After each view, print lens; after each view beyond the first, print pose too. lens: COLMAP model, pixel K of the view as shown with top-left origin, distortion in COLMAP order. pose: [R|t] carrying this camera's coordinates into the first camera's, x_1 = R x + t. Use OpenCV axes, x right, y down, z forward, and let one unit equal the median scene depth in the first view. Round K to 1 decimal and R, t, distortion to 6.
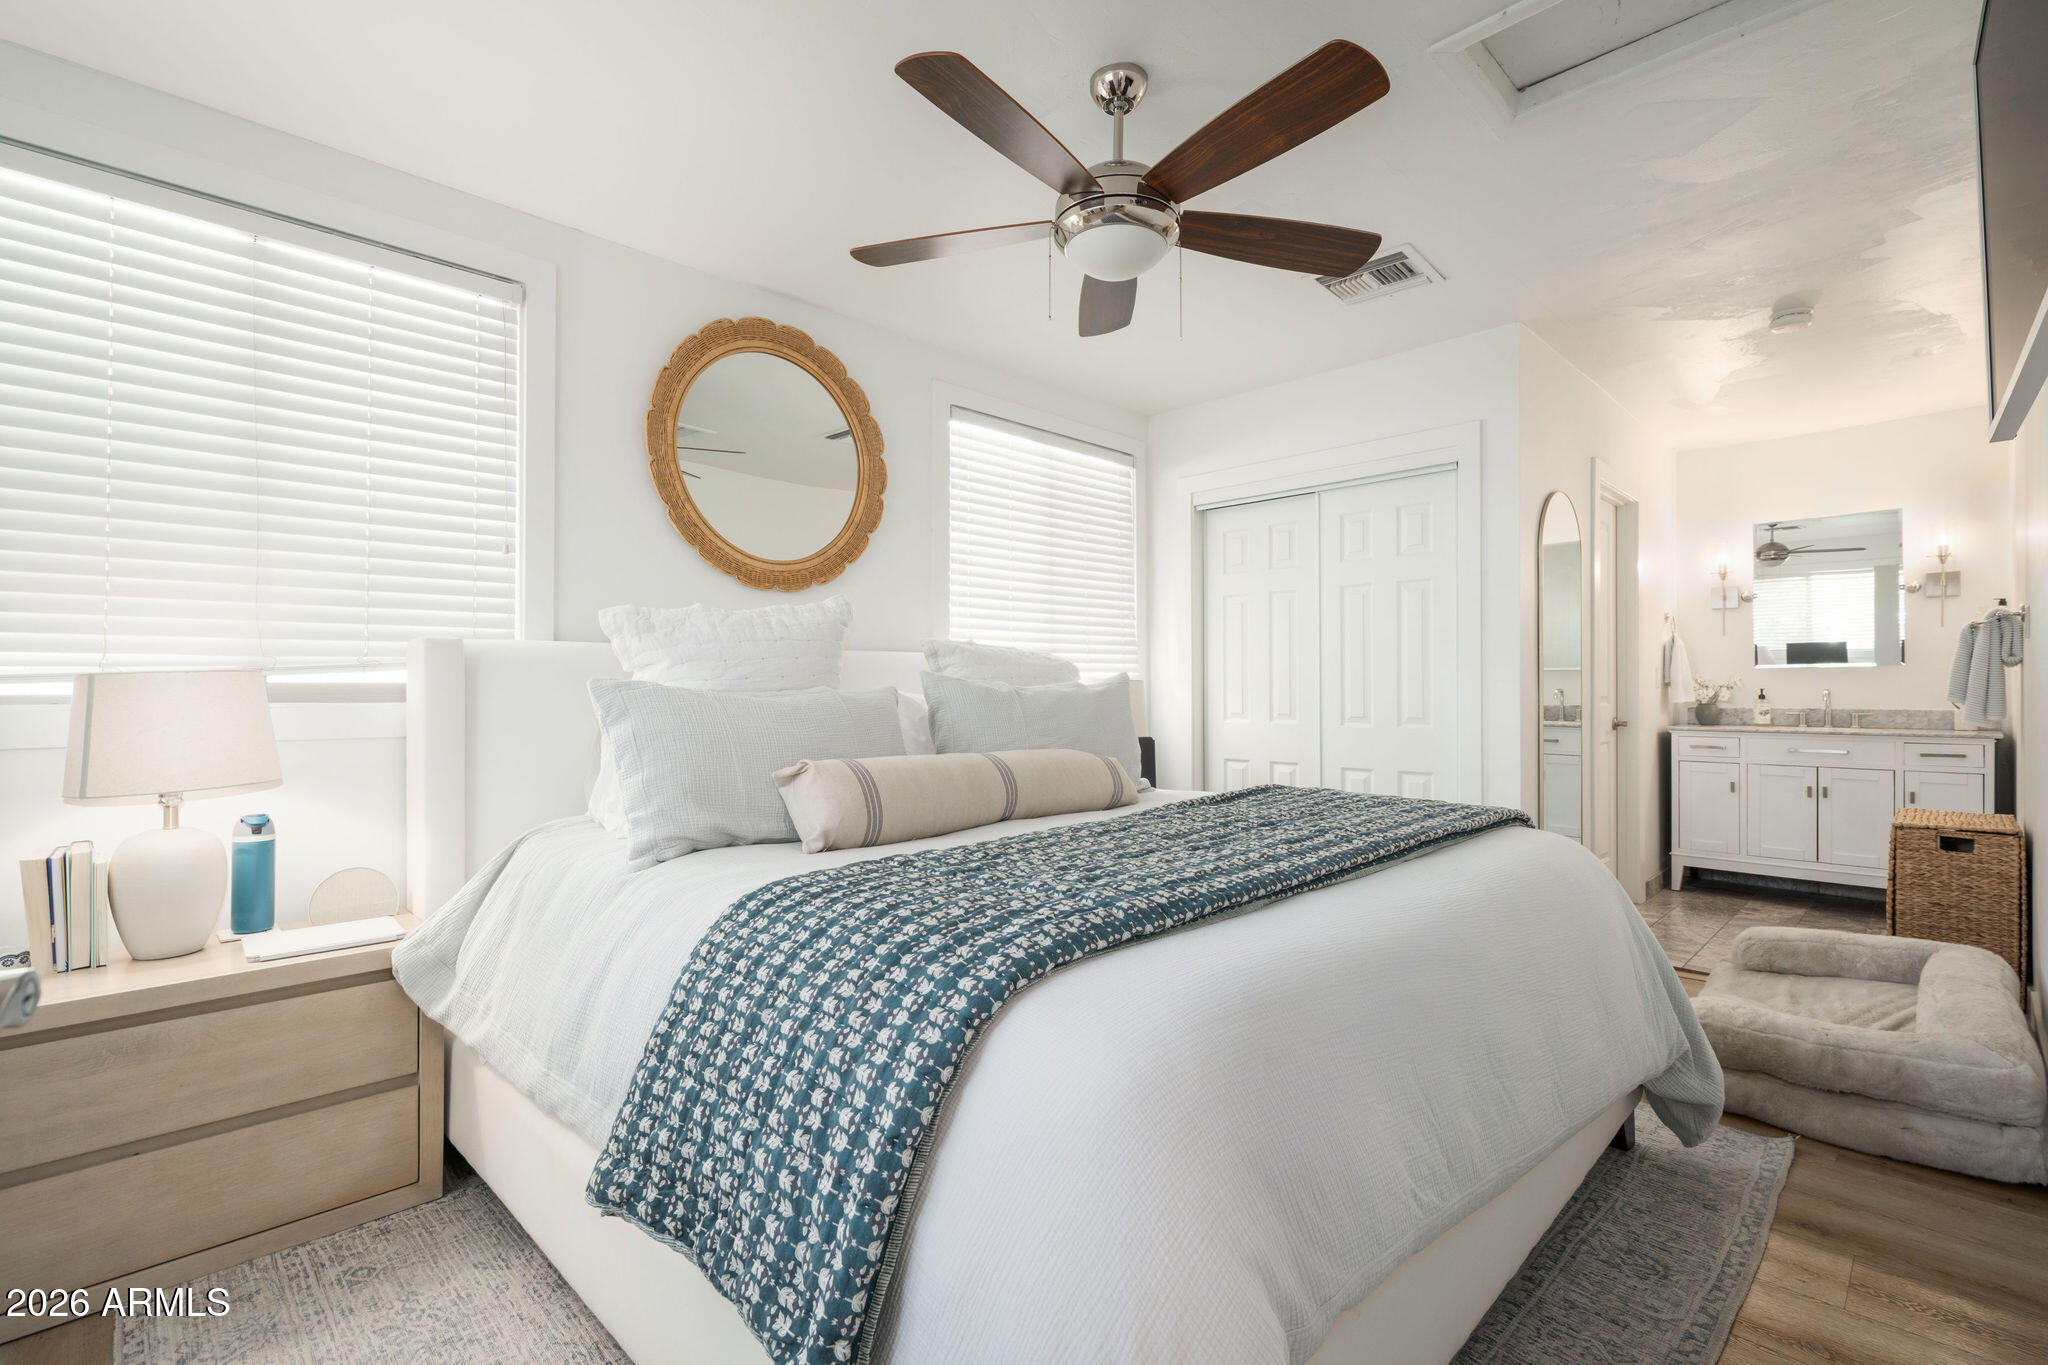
lens RADIAL K [[939.3, 0, 977.5], [0, 939.3, 680.0], [0, 0, 1]] dist [-0.001276, -0.000172]
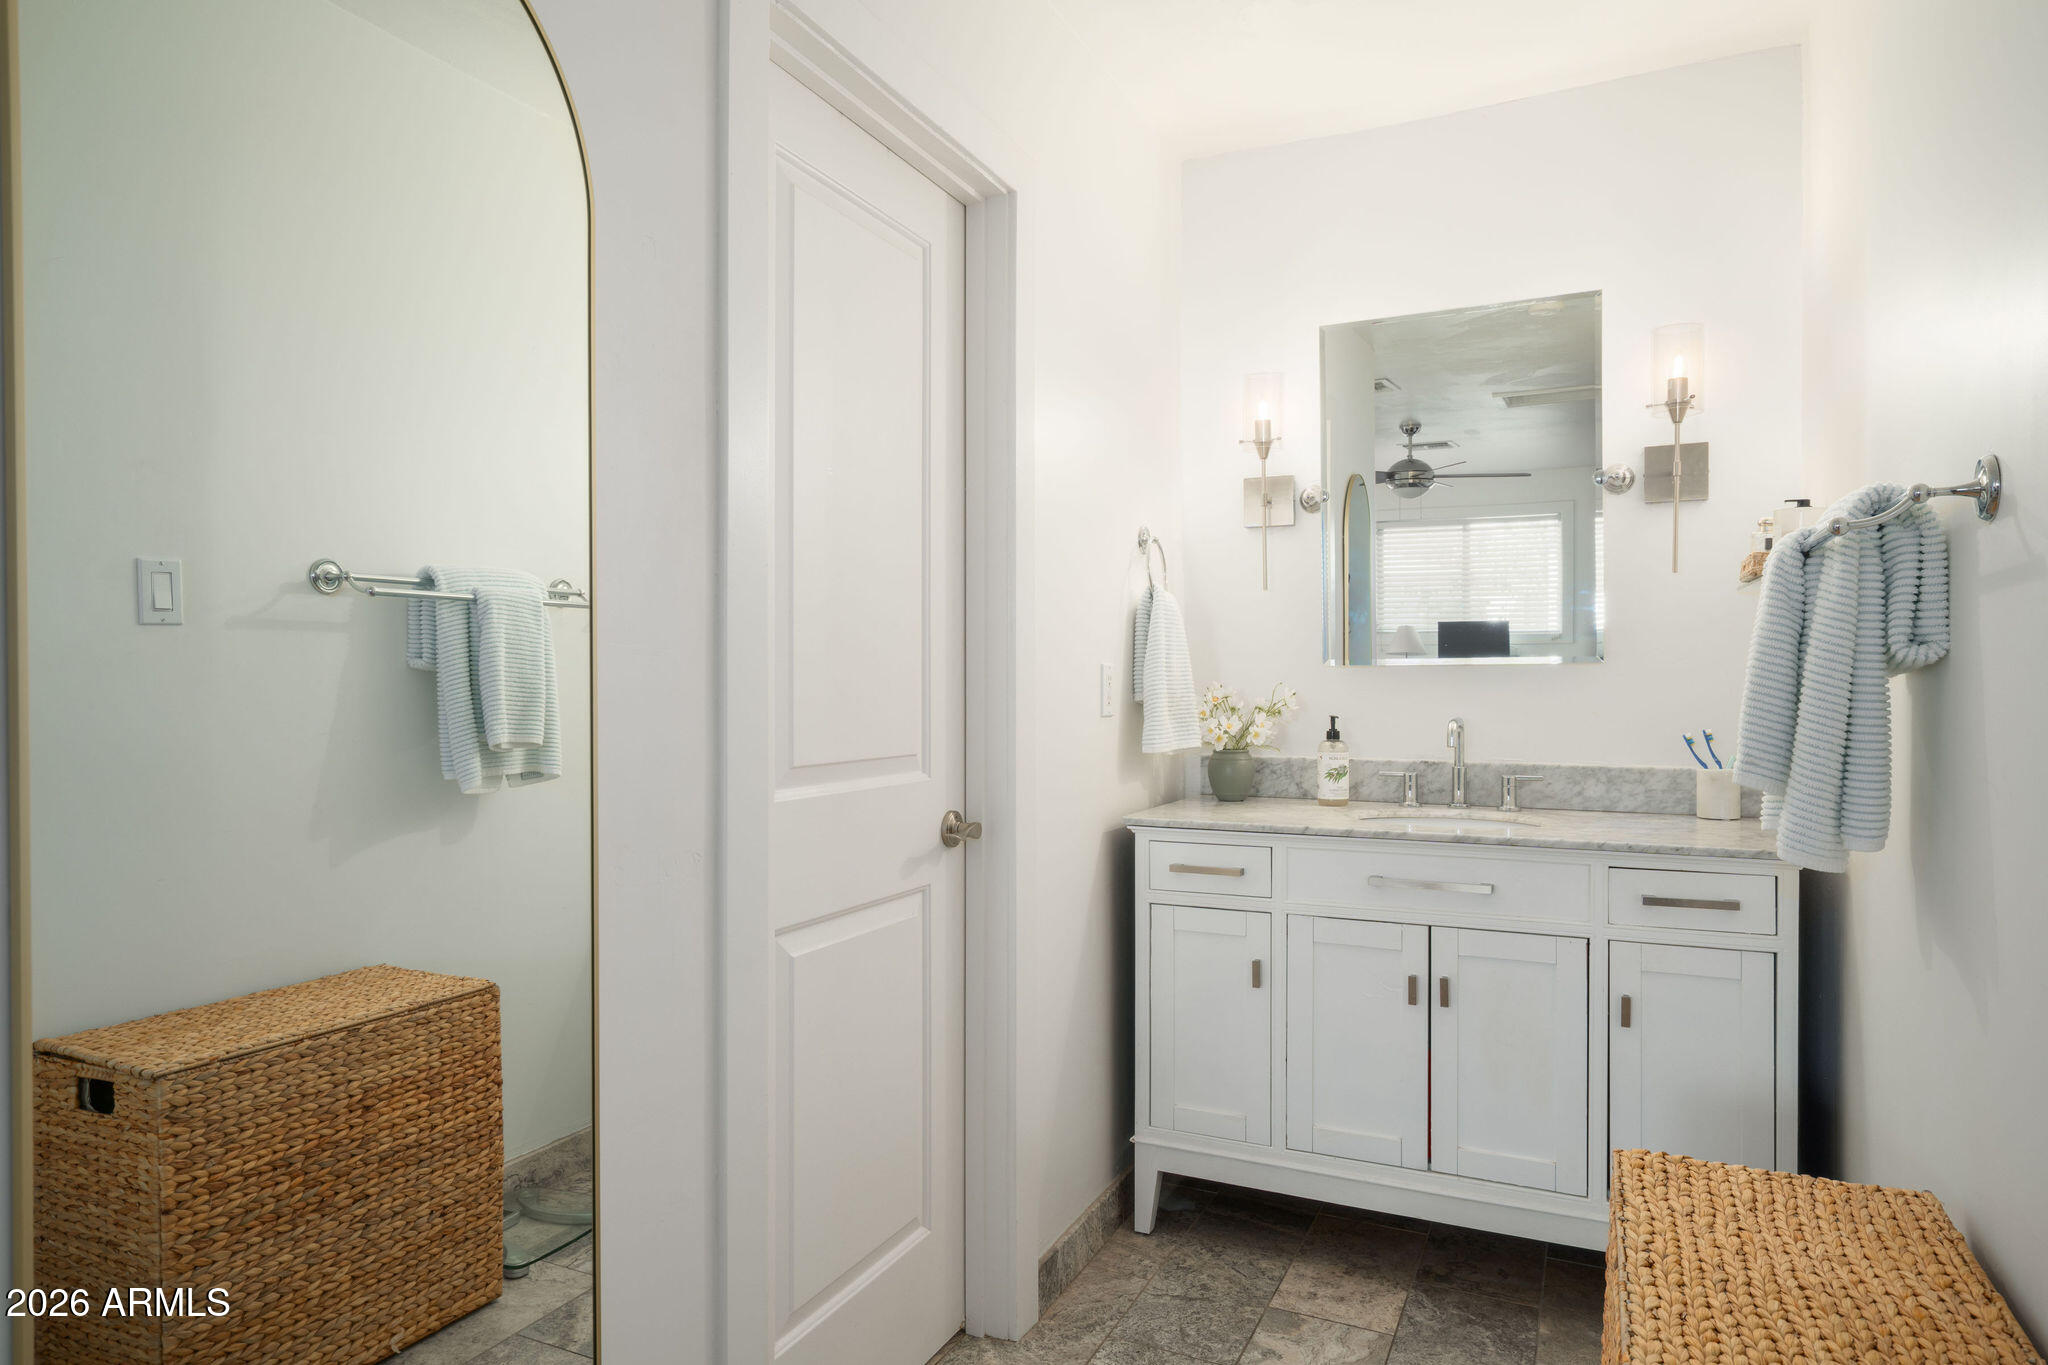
lens RADIAL K [[1227.2, 0, 1023.7], [0, 1227.2, 684.7], [0, 0, 1]] dist [0.022444, 0.000314]
pose [[0.933092, -0.003342, 0.359621, 0.515478], [-0.000910, 0.999932, 0.011656, -0.010831], [-0.359636, -0.011203, 0.933026, 0.543901]]
